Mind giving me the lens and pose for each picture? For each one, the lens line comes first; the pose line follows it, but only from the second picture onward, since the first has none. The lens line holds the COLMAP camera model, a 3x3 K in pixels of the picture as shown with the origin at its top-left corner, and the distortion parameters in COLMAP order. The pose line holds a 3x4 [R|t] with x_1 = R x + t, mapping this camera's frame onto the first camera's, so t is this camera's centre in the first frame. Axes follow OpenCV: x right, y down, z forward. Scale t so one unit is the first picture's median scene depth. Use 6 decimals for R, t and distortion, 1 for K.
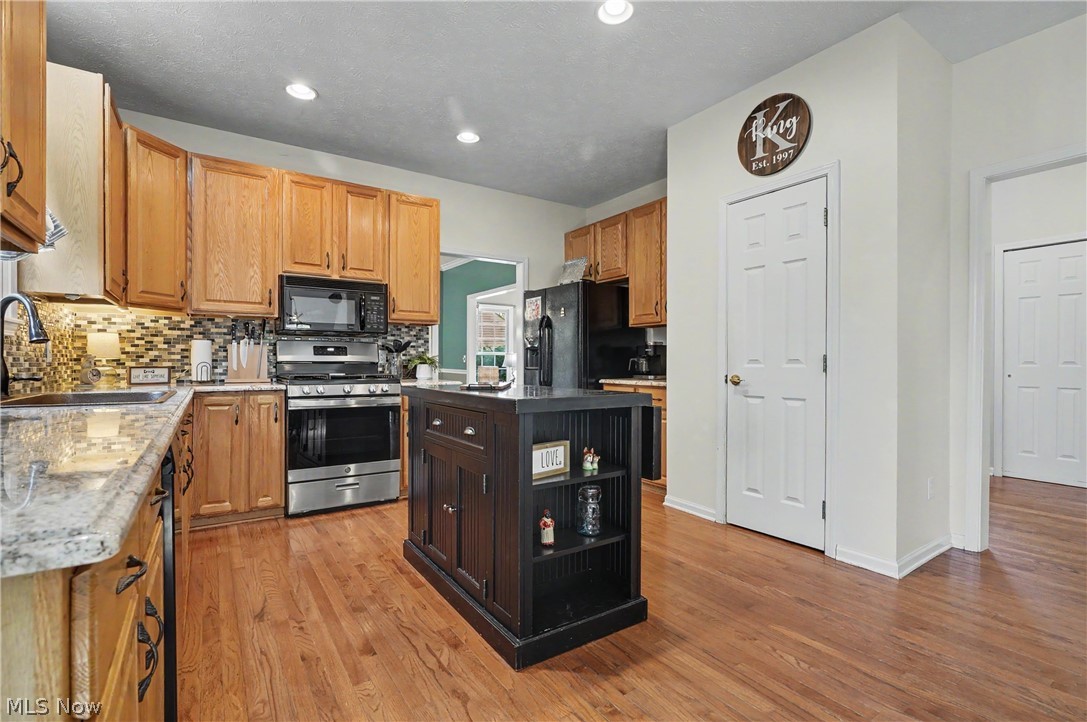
lens RADIAL K [[495.9, 0, 546.3], [0, 495.9, 367.3], [0, 0, 1]] dist [-0.015103, 0.002399]
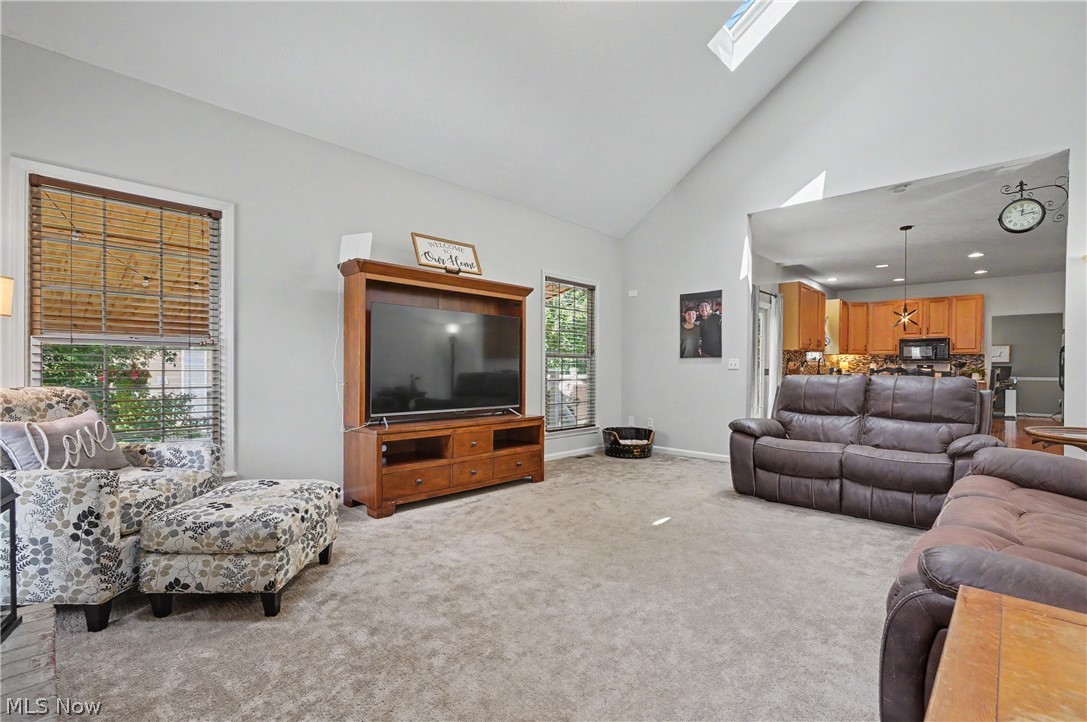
lens RADIAL K [[495.9, 0, 541.1], [0, 495.9, 366.7], [0, 0, 1]] dist [-0.015103, 0.002399]
pose [[0.208503, -0.002078, -0.978019, 1.833796], [-0.018139, 0.999818, -0.005991, 0.017343], [0.977853, 0.018989, 0.208428, -1.612300]]
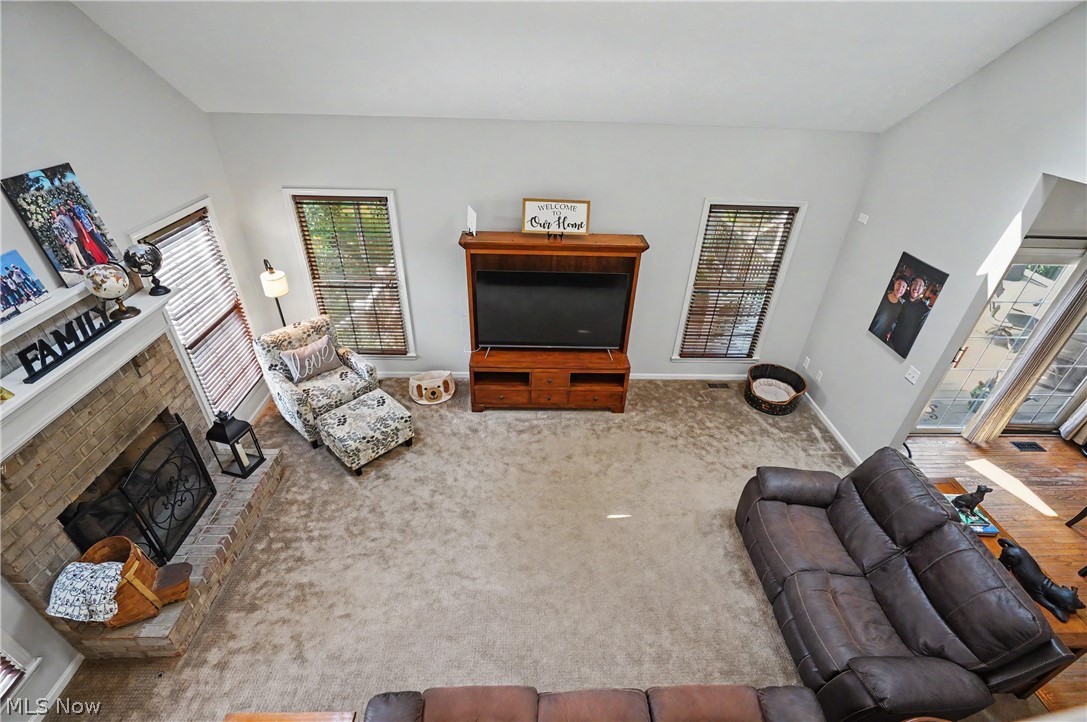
lens RADIAL K [[495.9, 0, 542.9], [0, 495.9, 364.0], [0, 0, 1]] dist [-0.015103, 0.002399]
pose [[-0.536481, 0.449199, -0.714429, 1.721523], [-0.037378, 0.833089, 0.551875, -0.703866], [0.843084, 0.322775, -0.430146, -0.880488]]
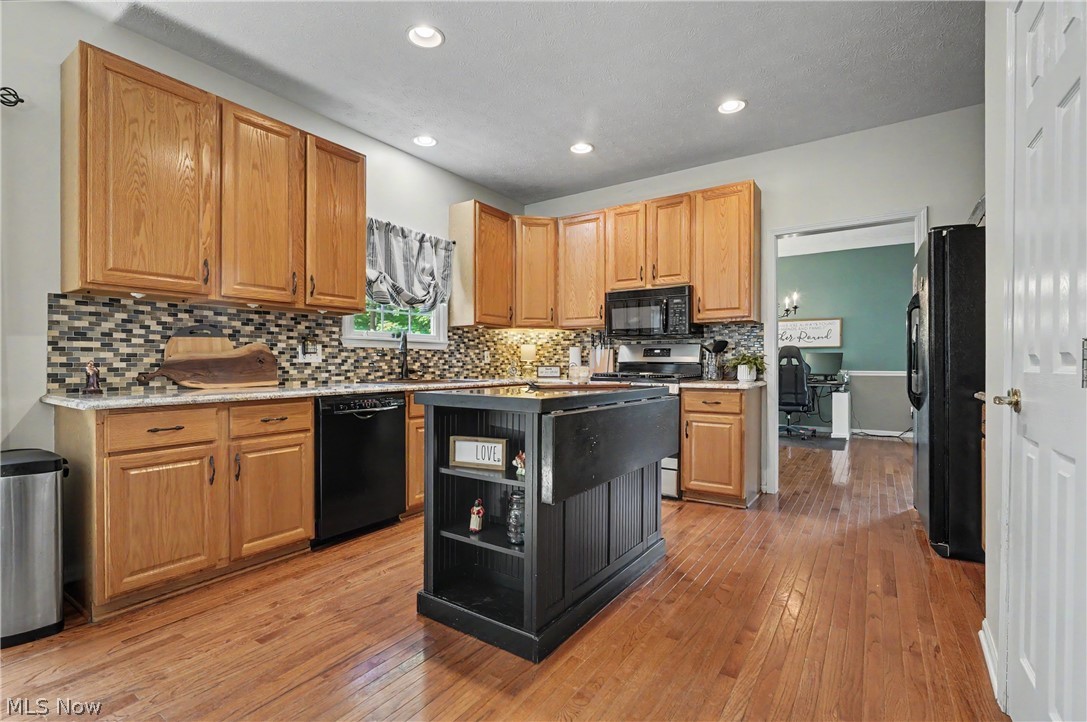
lens RADIAL K [[495.9, 0, 544.4], [0, 495.9, 364.3], [0, 0, 1]] dist [-0.015103, 0.002399]
pose [[0.370306, 0.001178, -0.928909, 0.609601], [-0.008711, 0.999960, -0.002204, -0.002622], [0.928869, 0.008908, 0.370302, 0.422153]]
